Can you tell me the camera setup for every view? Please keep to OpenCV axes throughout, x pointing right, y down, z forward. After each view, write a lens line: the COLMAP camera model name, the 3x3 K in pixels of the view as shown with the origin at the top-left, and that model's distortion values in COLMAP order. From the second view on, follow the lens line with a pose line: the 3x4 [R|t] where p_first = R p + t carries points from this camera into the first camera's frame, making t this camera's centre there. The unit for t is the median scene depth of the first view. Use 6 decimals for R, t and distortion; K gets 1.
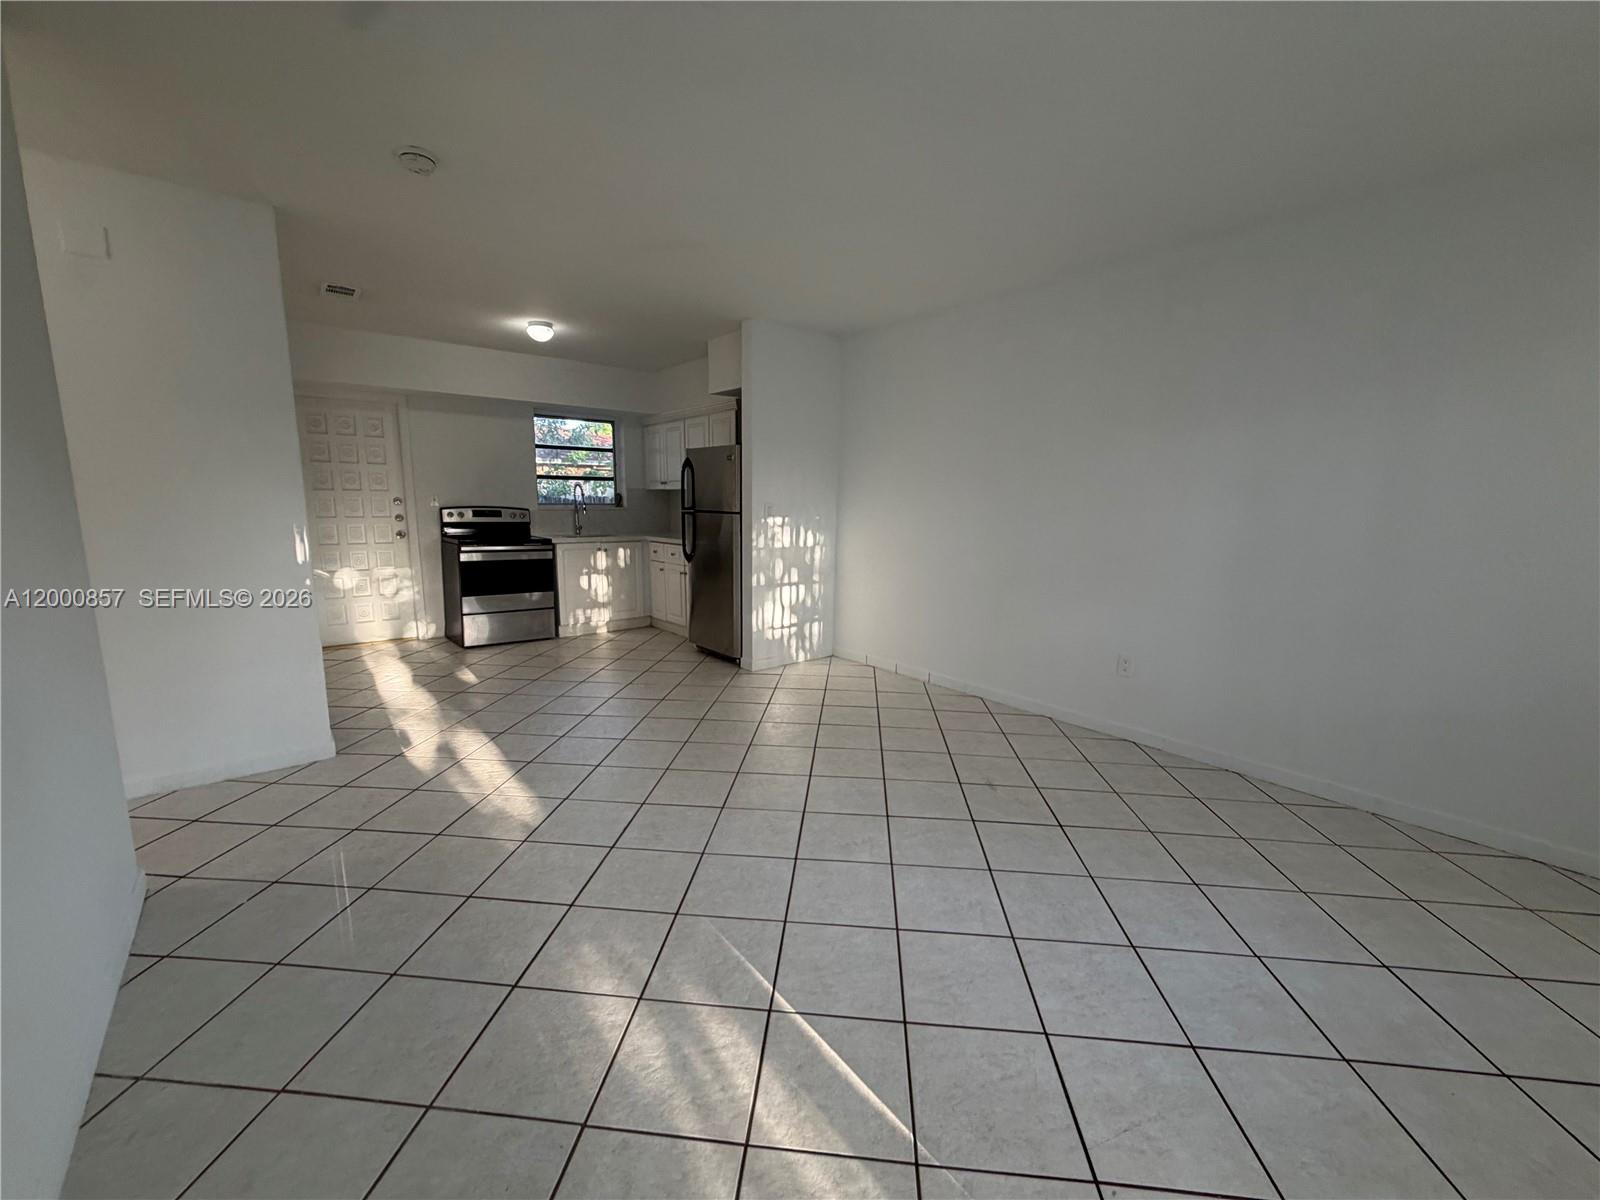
lens RADIAL K [[639.0, 0, 797.1], [0, 639.0, 605.9], [0, 0, 1]] dist [0.001047, -0.000268]
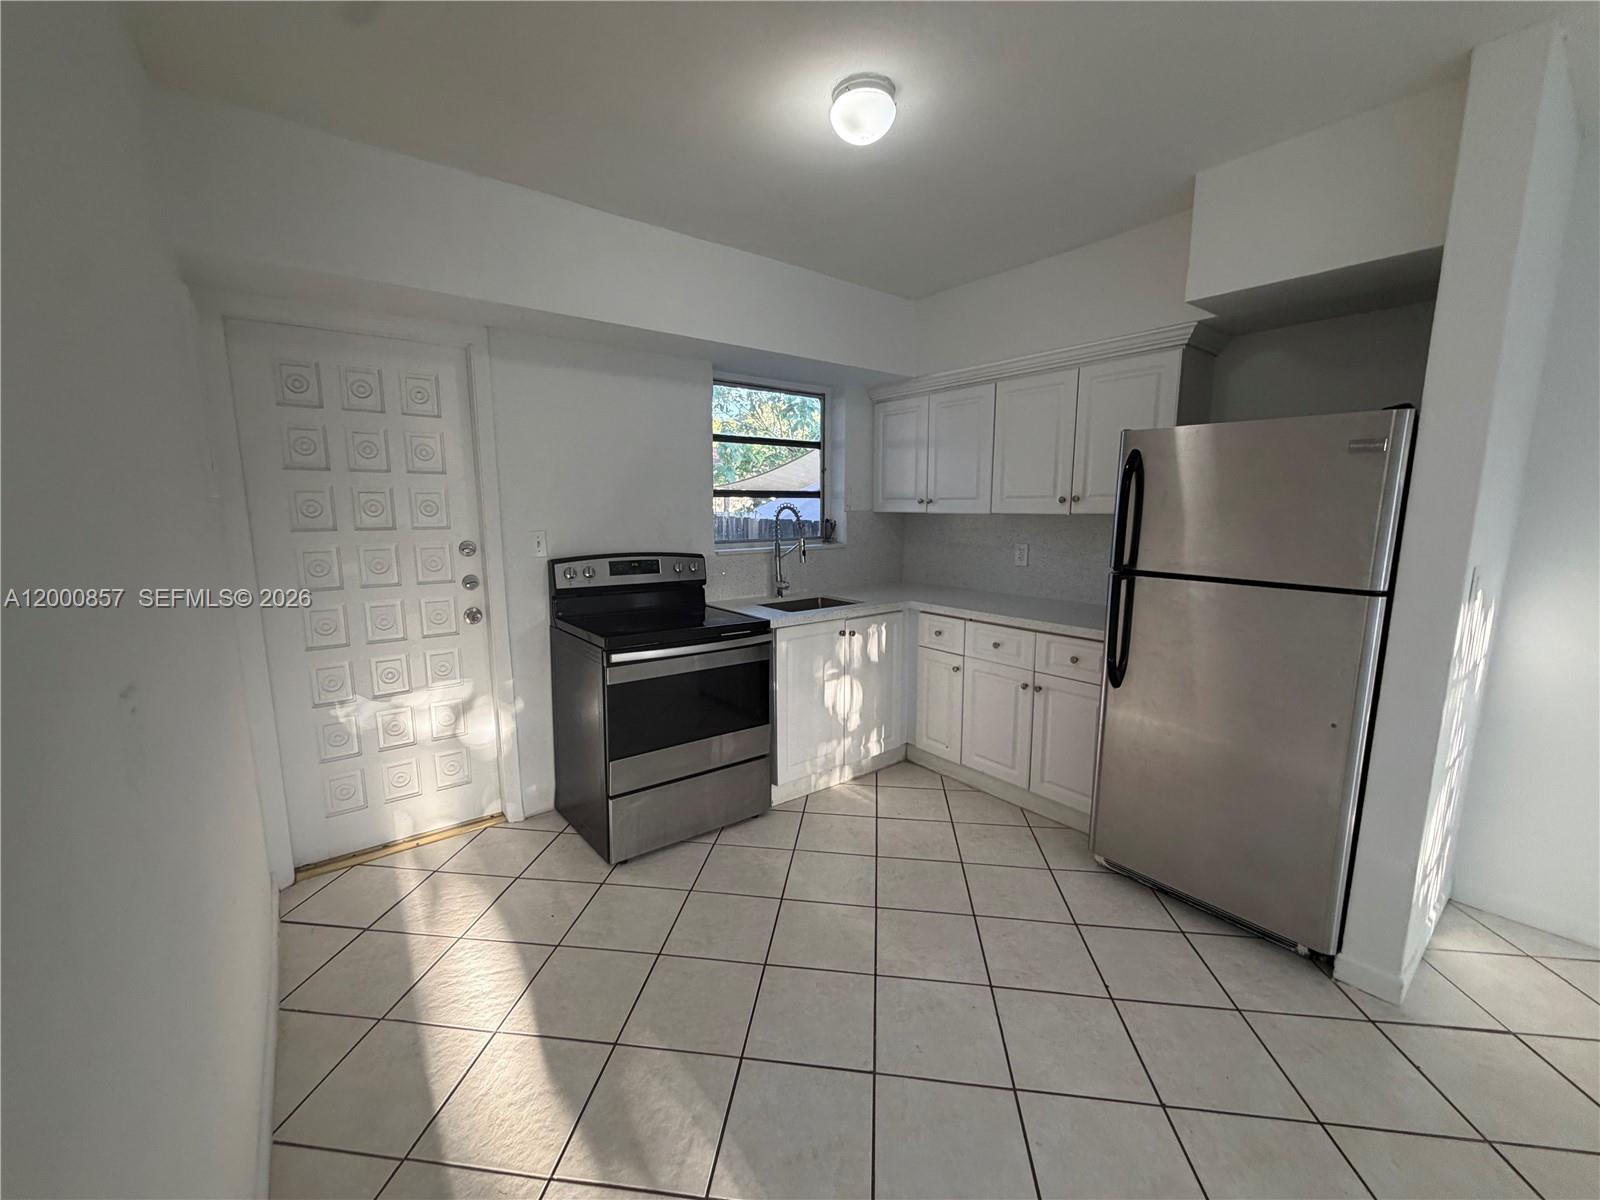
lens RADIAL K [[639.0, 0, 797.6], [0, 639.0, 606.5], [0, 0, 1]] dist [0.001047, -0.000268]
pose [[0.999409, -0.003845, -0.034170, -0.351960], [0.003678, 0.999981, -0.004943, -0.114844], [0.034188, 0.004814, 0.999404, 0.514470]]
